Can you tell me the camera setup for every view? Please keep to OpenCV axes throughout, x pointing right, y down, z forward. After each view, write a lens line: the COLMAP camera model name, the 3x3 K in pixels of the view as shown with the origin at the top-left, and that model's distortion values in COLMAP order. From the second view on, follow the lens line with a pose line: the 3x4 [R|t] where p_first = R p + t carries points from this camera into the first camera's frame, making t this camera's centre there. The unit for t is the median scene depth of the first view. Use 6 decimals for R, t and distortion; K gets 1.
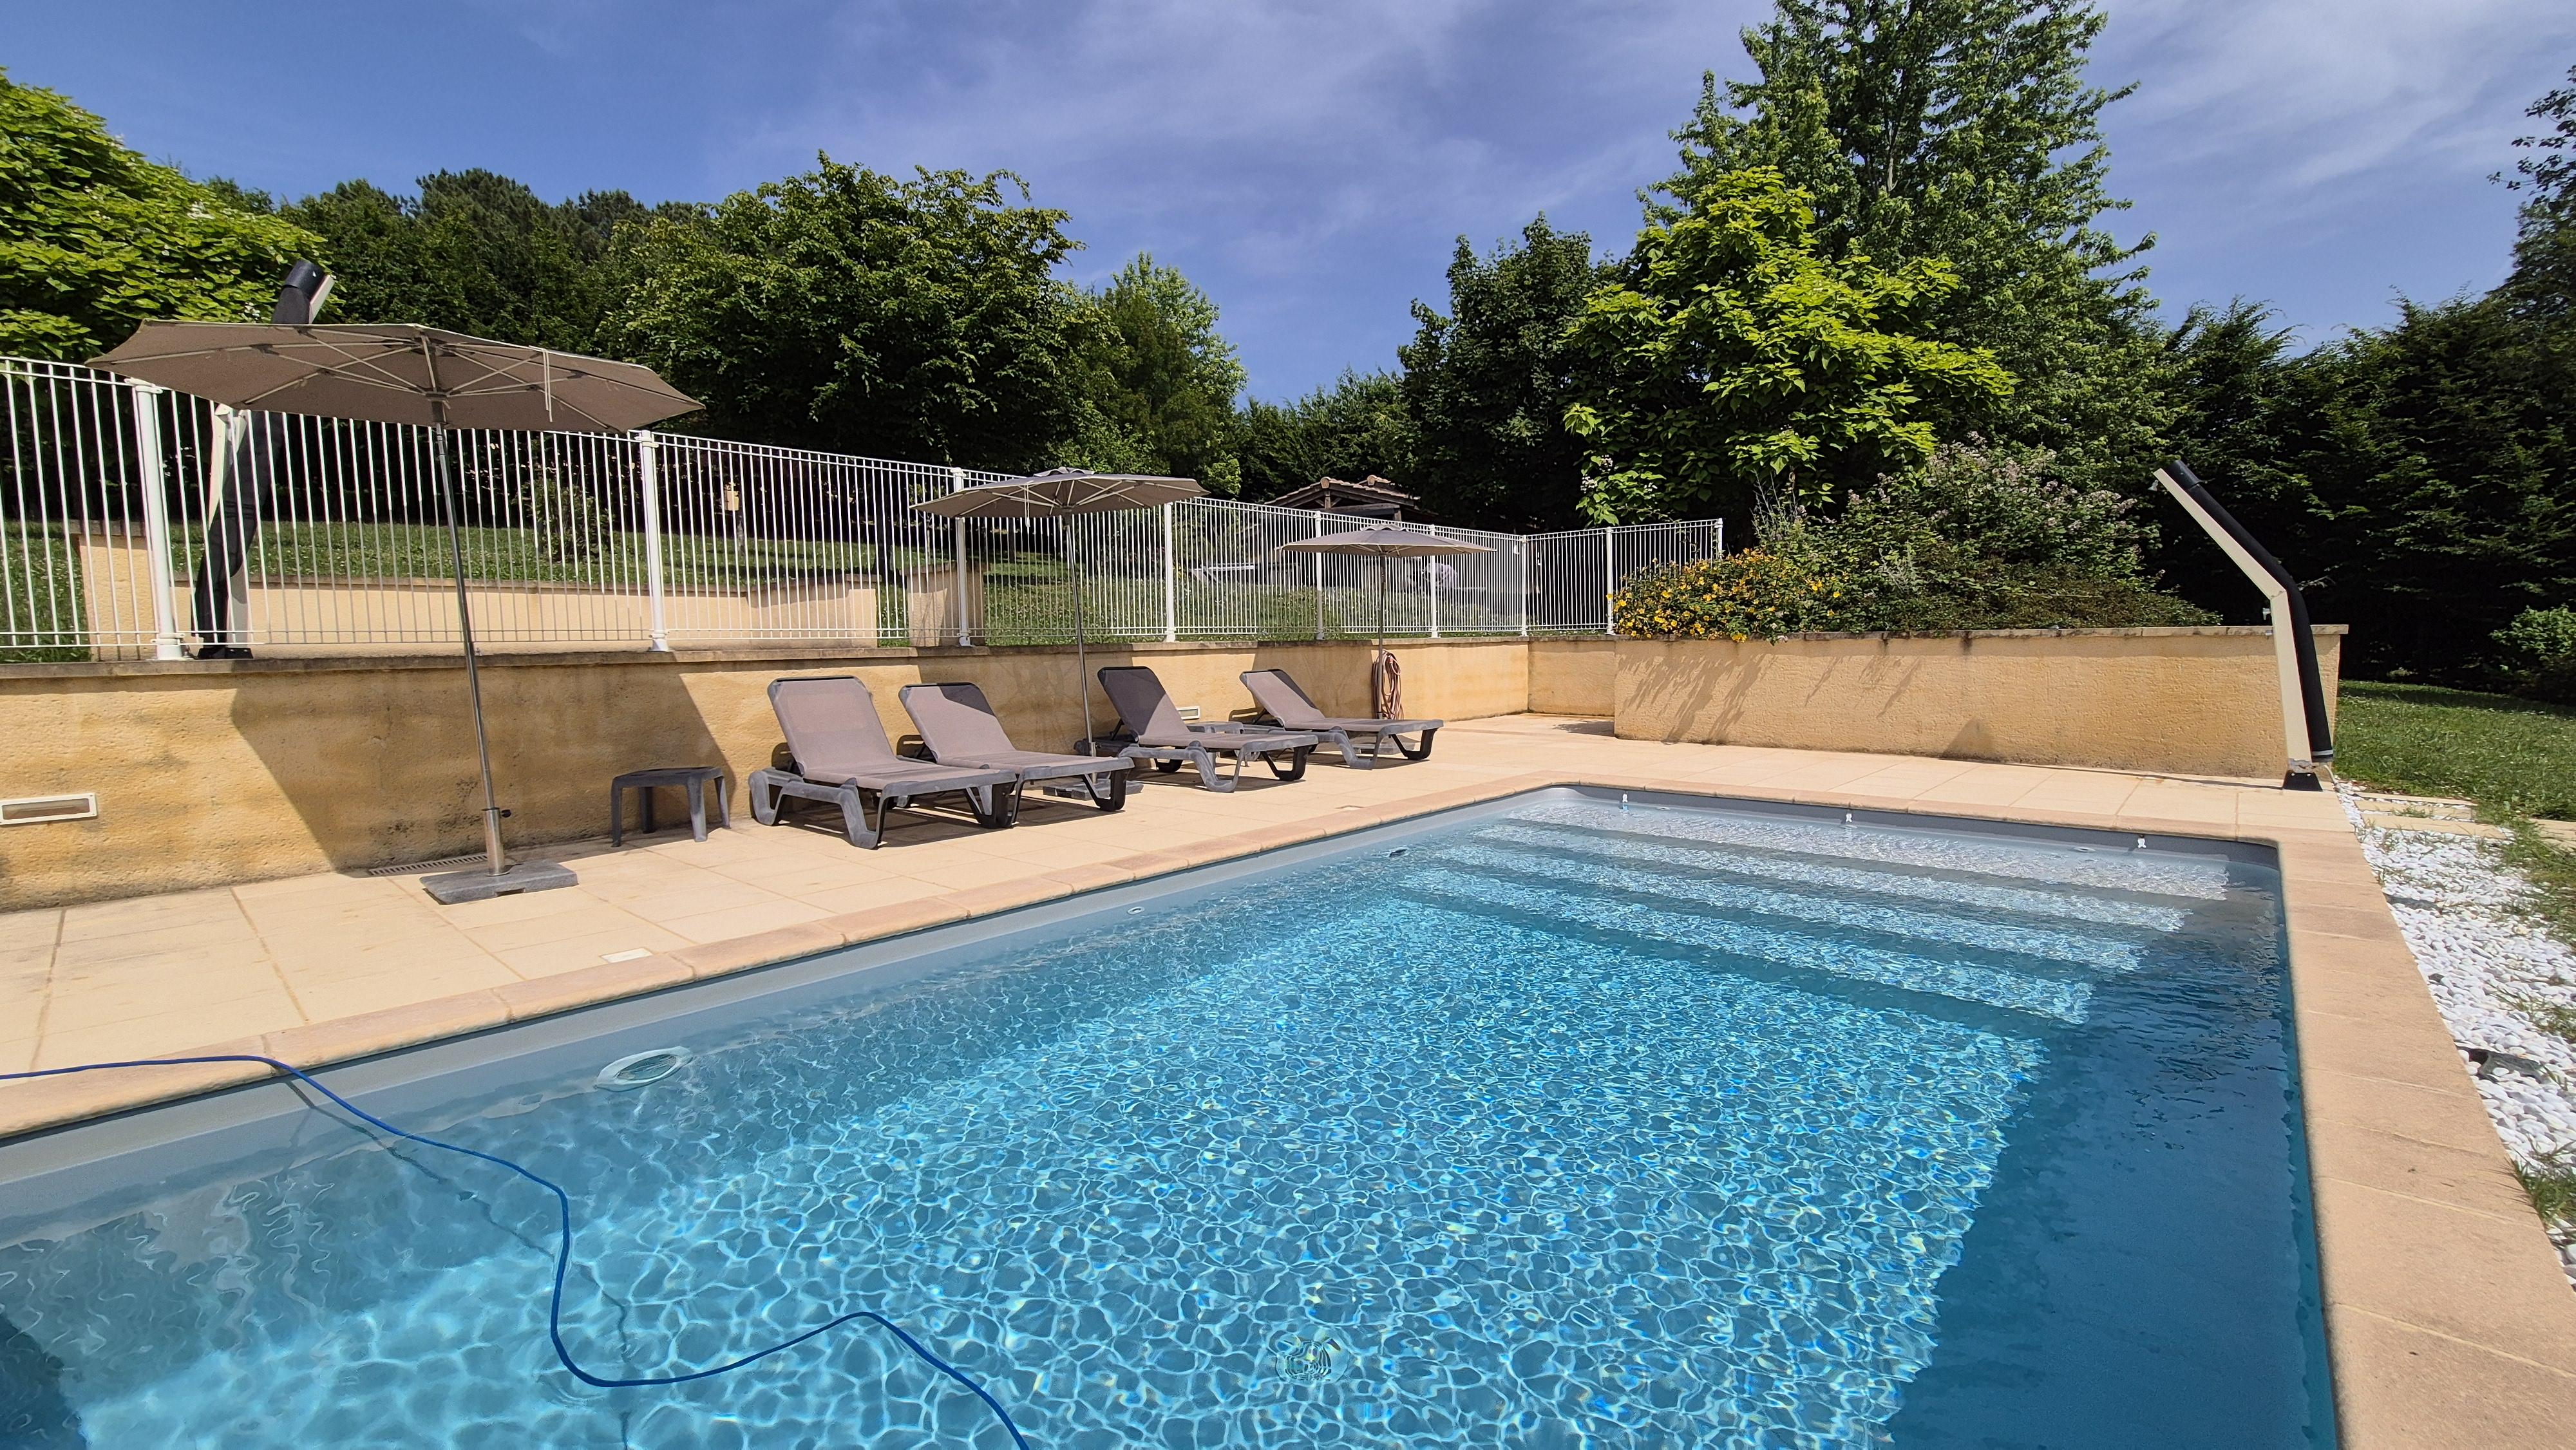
lens RADIAL K [[1062.2, 0, 1319.7], [0, 1062.2, 717.6], [0, 0, 1]] dist [0.008142, -0.001500]
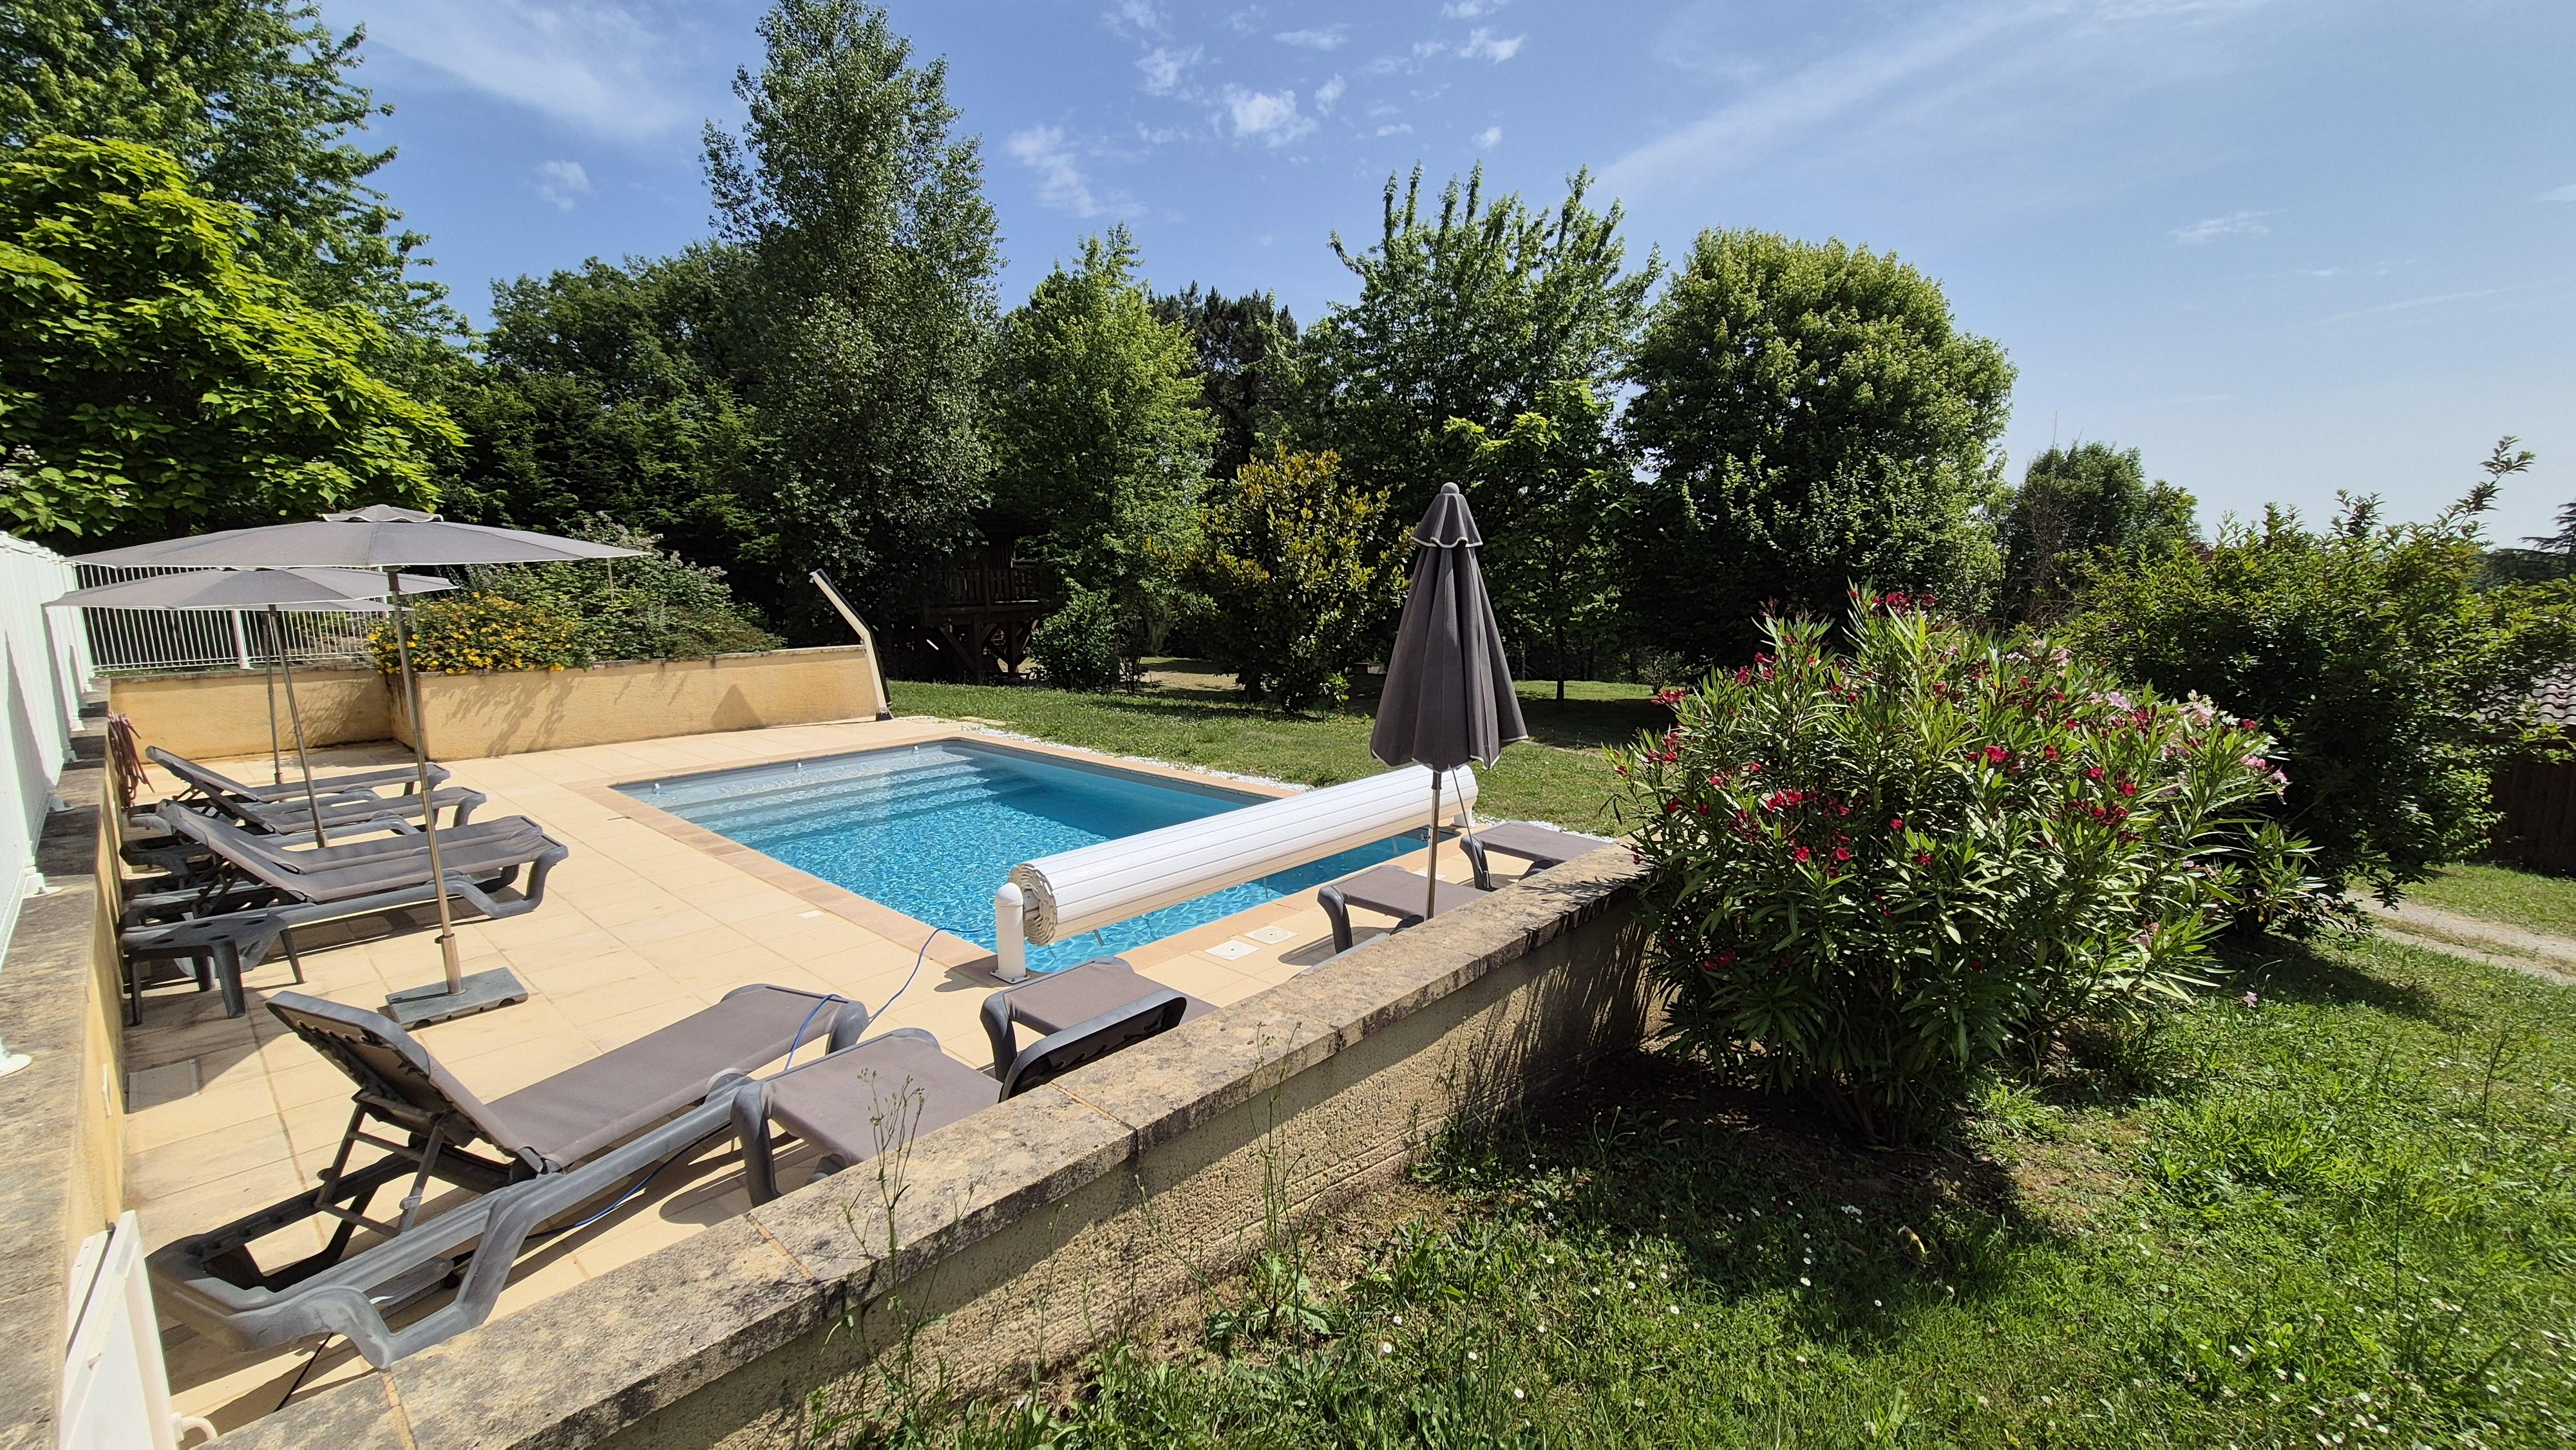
lens RADIAL K [[1062.2, 0, 1305.7], [0, 1062.2, 724.1], [0, 0, 1]] dist [0.008142, -0.001500]
pose [[0.020472, -0.132787, 0.990933, -0.655840], [0.085265, 0.987762, 0.130601, -0.071790], [-0.996148, 0.081818, 0.031544, 0.021422]]
